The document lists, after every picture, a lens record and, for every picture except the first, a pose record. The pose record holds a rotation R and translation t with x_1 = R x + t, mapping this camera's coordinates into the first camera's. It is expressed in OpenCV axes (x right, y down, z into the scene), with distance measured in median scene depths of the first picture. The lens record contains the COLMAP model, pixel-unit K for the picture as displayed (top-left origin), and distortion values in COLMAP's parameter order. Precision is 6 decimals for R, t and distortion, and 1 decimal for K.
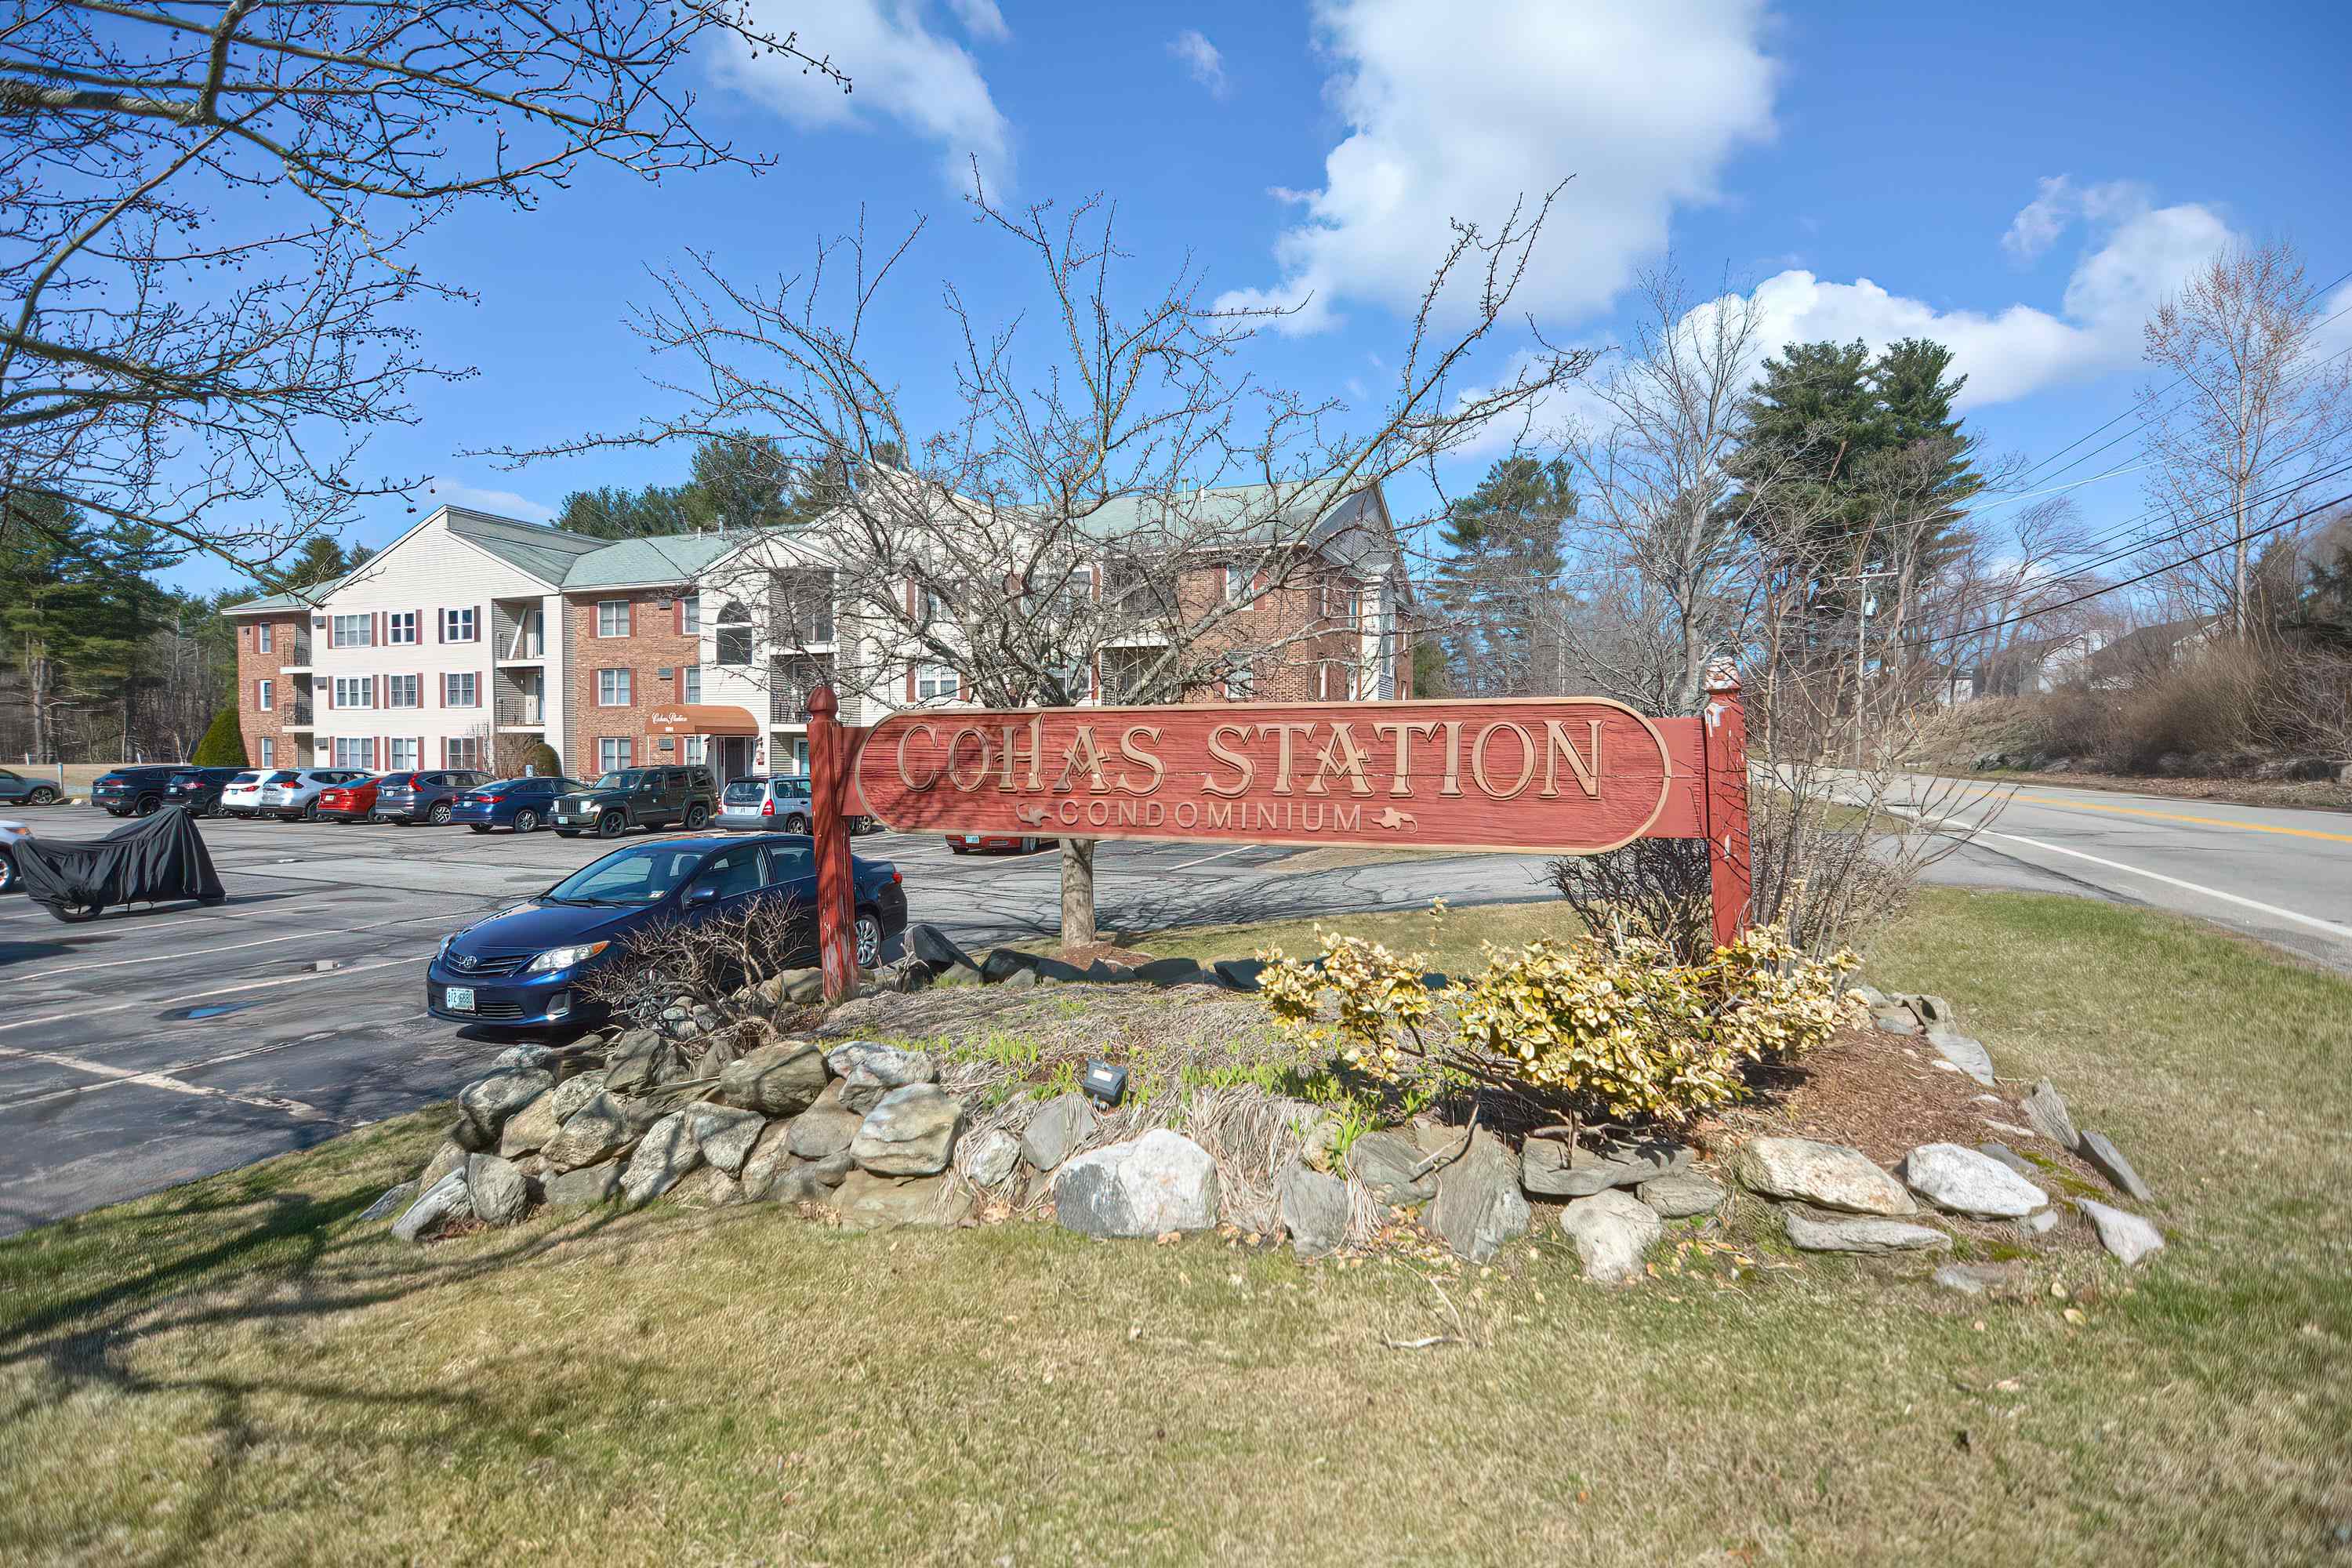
lens RADIAL K [[1108.0, 0, 1176.0], [0, 1108.0, 784.0], [0, 0, 1]] dist [0.012331, -0.000494]
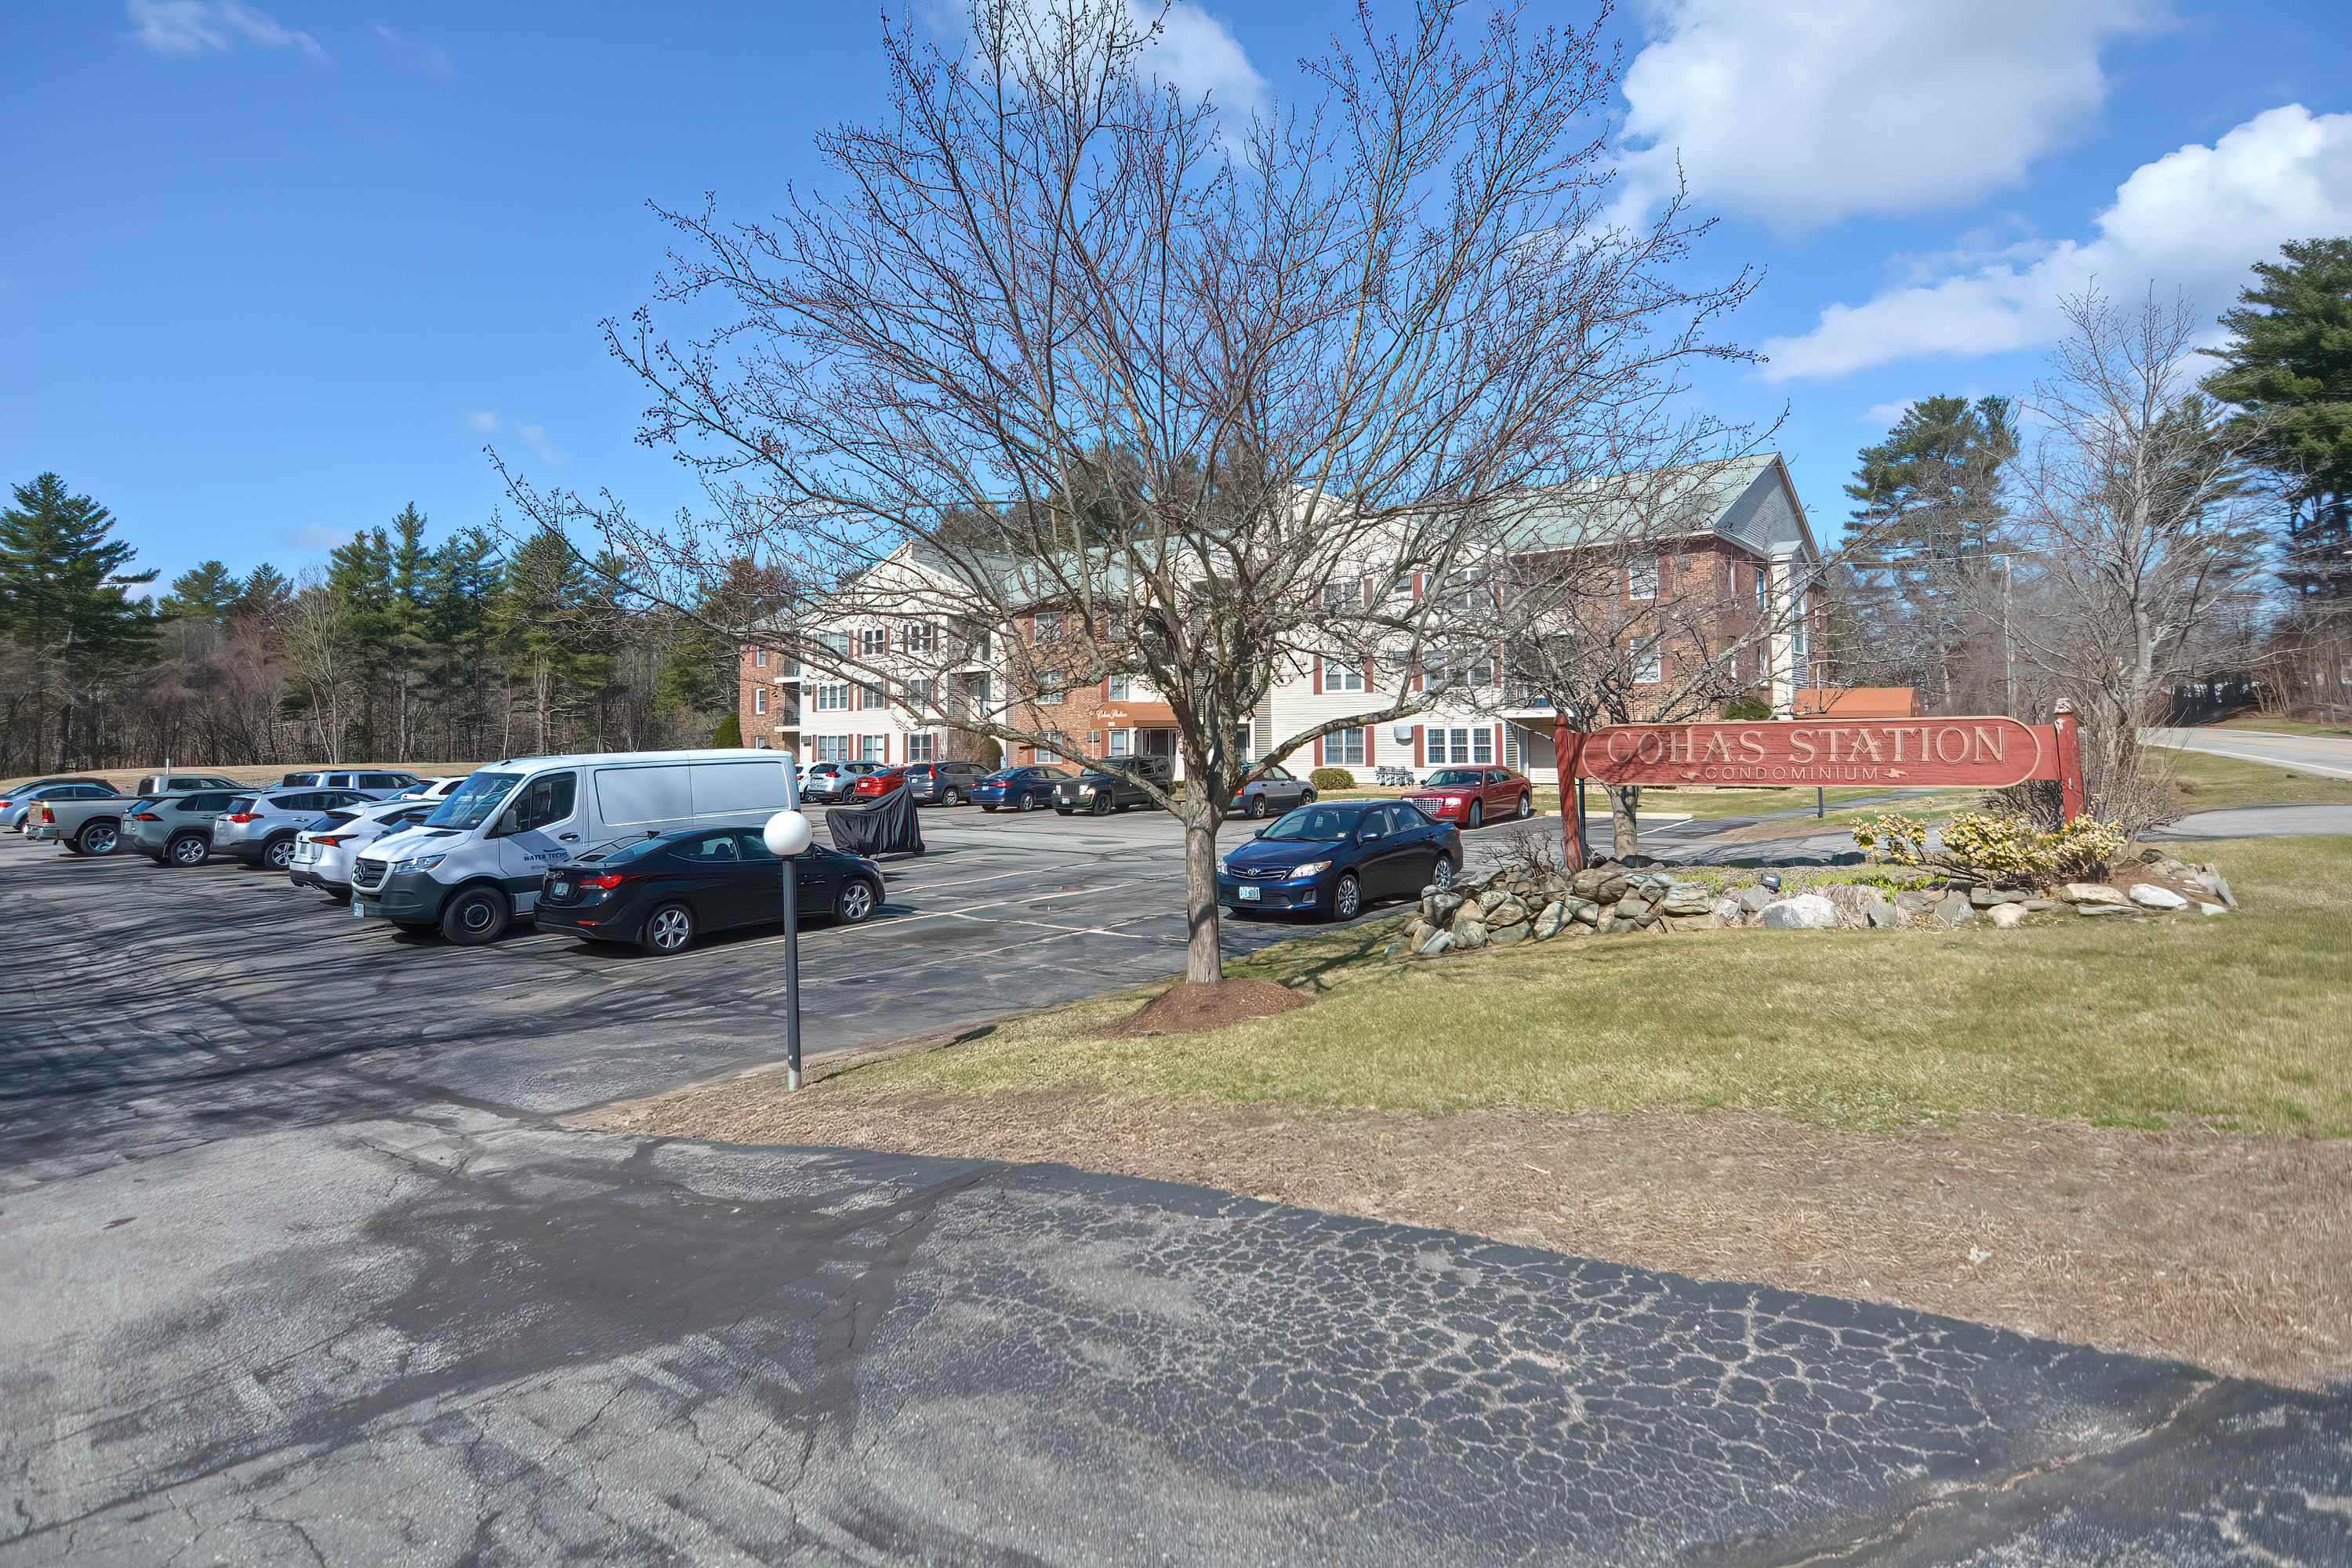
lens RADIAL K [[1162.0, 0, 1175.0], [0, 1162.0, 692.8], [0, 0, 1]] dist [-0.004381, -0.001422]
pose [[0.956851, -0.028140, -0.289213, -0.107394], [0.008755, 0.997640, -0.068103, 0.003522], [0.290446, 0.062633, 0.954839, -0.345038]]
